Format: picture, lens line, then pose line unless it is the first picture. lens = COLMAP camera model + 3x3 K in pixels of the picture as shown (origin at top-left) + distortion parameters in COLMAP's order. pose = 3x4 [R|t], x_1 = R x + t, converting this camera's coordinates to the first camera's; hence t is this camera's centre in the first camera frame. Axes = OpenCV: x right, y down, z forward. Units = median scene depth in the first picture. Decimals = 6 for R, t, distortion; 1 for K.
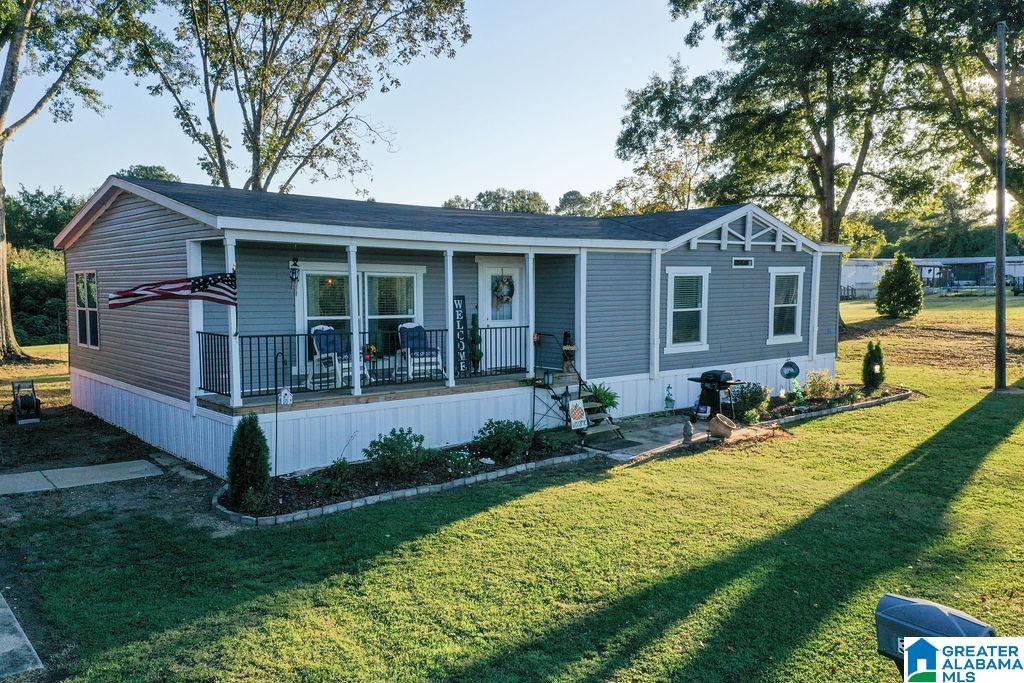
lens RADIAL K [[788.7, 0, 511.6], [0, 788.7, 345.4], [0, 0, 1]] dist [0.318873, -0.395194]
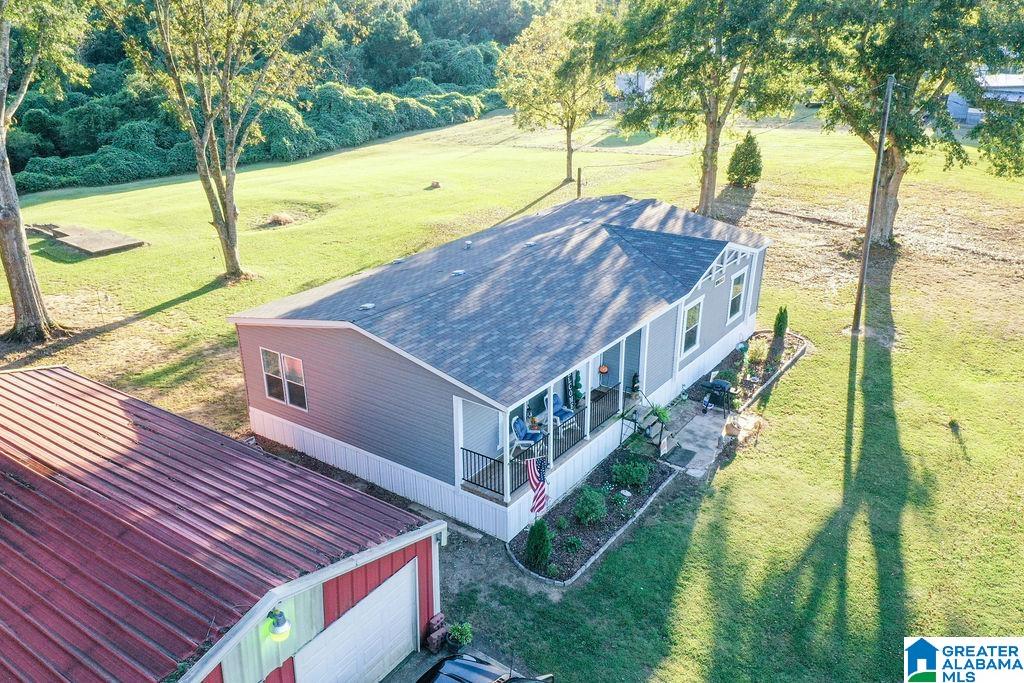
lens RADIAL K [[788.7, 0, 511.6], [0, 788.7, 345.4], [0, 0, 1]] dist [0.318873, -0.395194]
pose [[0.966250, -0.101057, 0.236958, -0.442933], [0.021501, 0.948270, 0.316736, -0.479628], [-0.256709, -0.300951, 0.918438, -0.259978]]
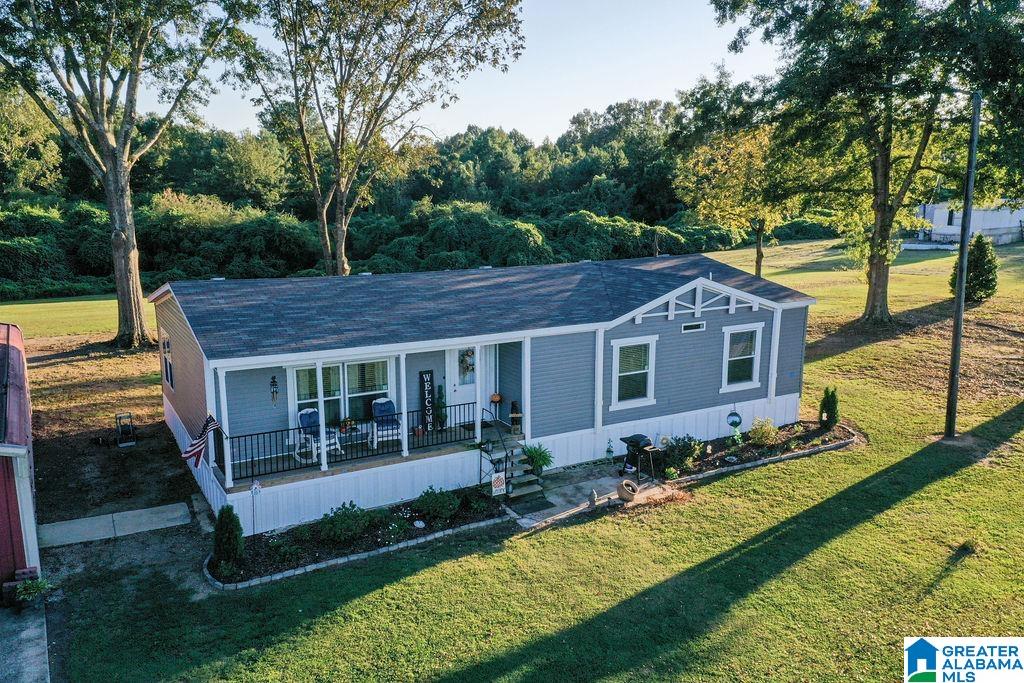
lens RADIAL K [[788.7, 0, 511.6], [0, 788.7, 345.4], [0, 0, 1]] dist [0.318873, -0.395194]
pose [[0.984398, 0.036214, -0.172191, 0.242232], [-0.015032, 0.992322, 0.122760, -0.224673], [0.175314, -0.118257, 0.977384, -0.170315]]
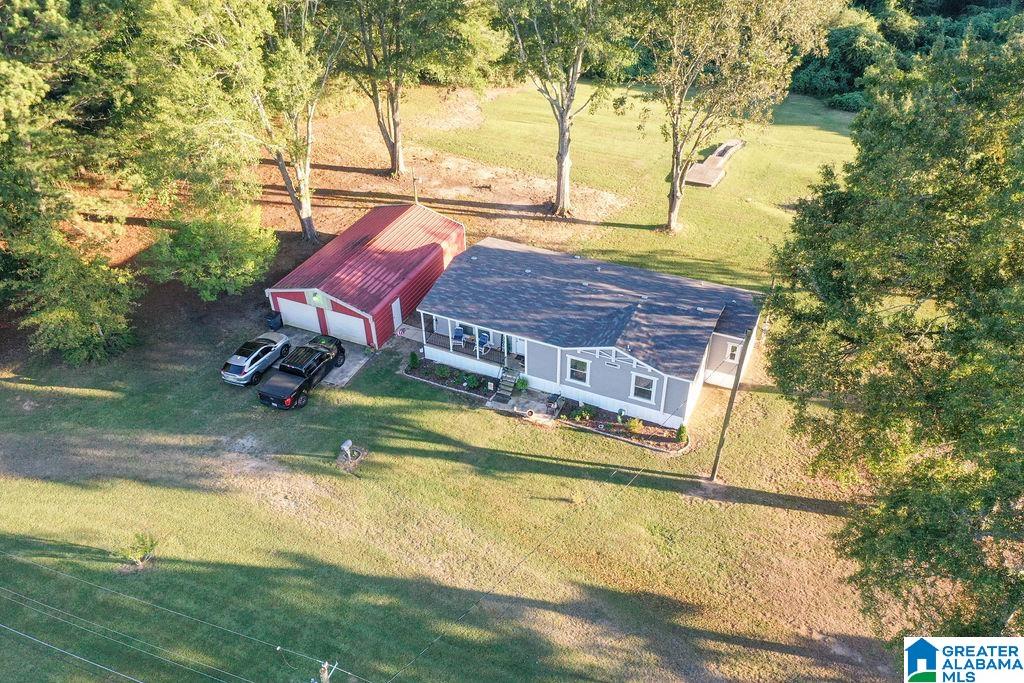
lens RADIAL K [[788.7, 0, 511.6], [0, 788.7, 345.4], [0, 0, 1]] dist [0.318873, -0.395194]
pose [[0.437521, 0.533149, -0.724105, 1.897523], [-0.064339, 0.821766, 0.566181, -1.514853], [0.896903, -0.201128, 0.393842, -0.163052]]
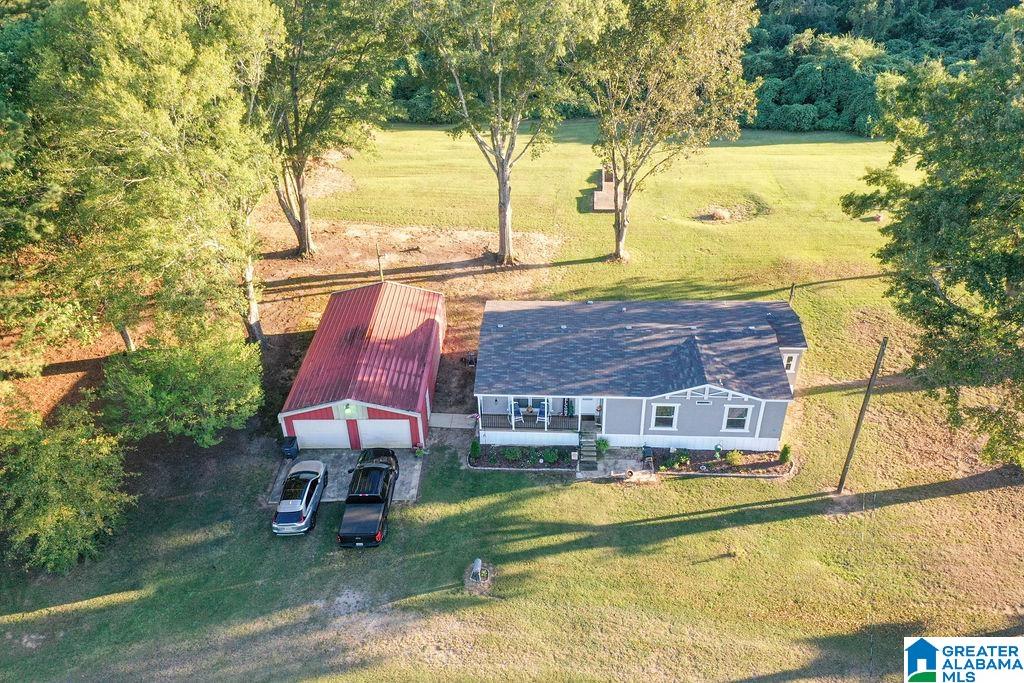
lens RADIAL K [[788.7, 0, 511.6], [0, 788.7, 345.4], [0, 0, 1]] dist [0.318873, -0.395194]
pose [[0.743636, 0.370992, -0.556211, 1.143458], [-0.037637, 0.853832, 0.519185, -1.472616], [0.667524, -0.365151, 0.648904, -0.809471]]
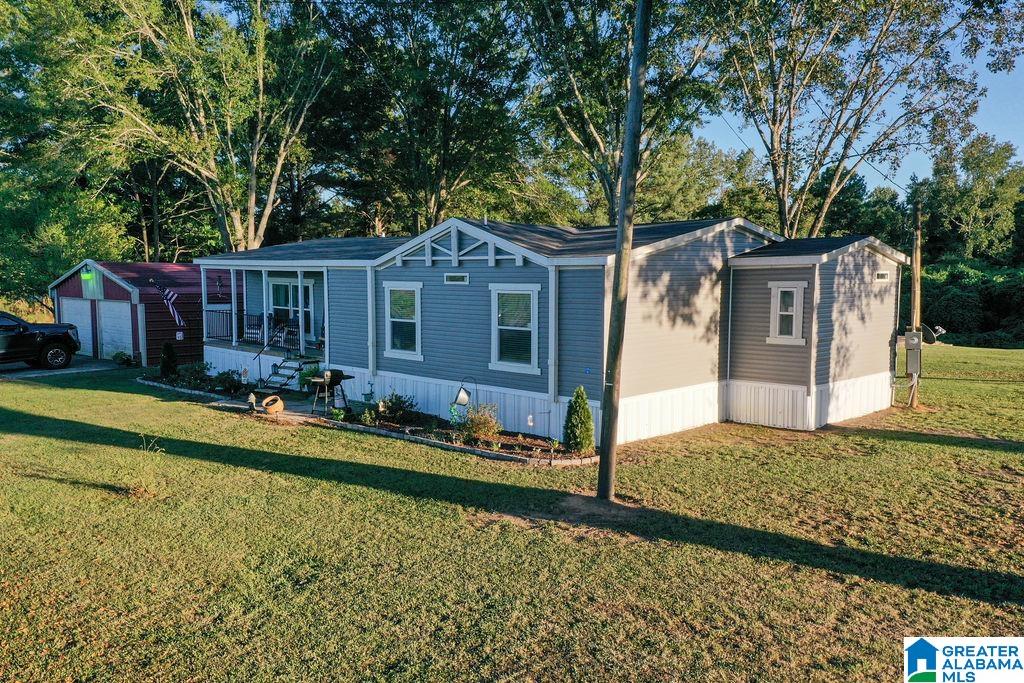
lens RADIAL K [[788.7, 0, 511.6], [0, 788.7, 345.4], [0, 0, 1]] dist [0.318873, -0.395194]
pose [[0.119913, 0.089491, -0.988743, 1.316483], [-0.087698, 0.992991, 0.079240, -0.109801], [0.988903, 0.077209, 0.126921, 1.008427]]
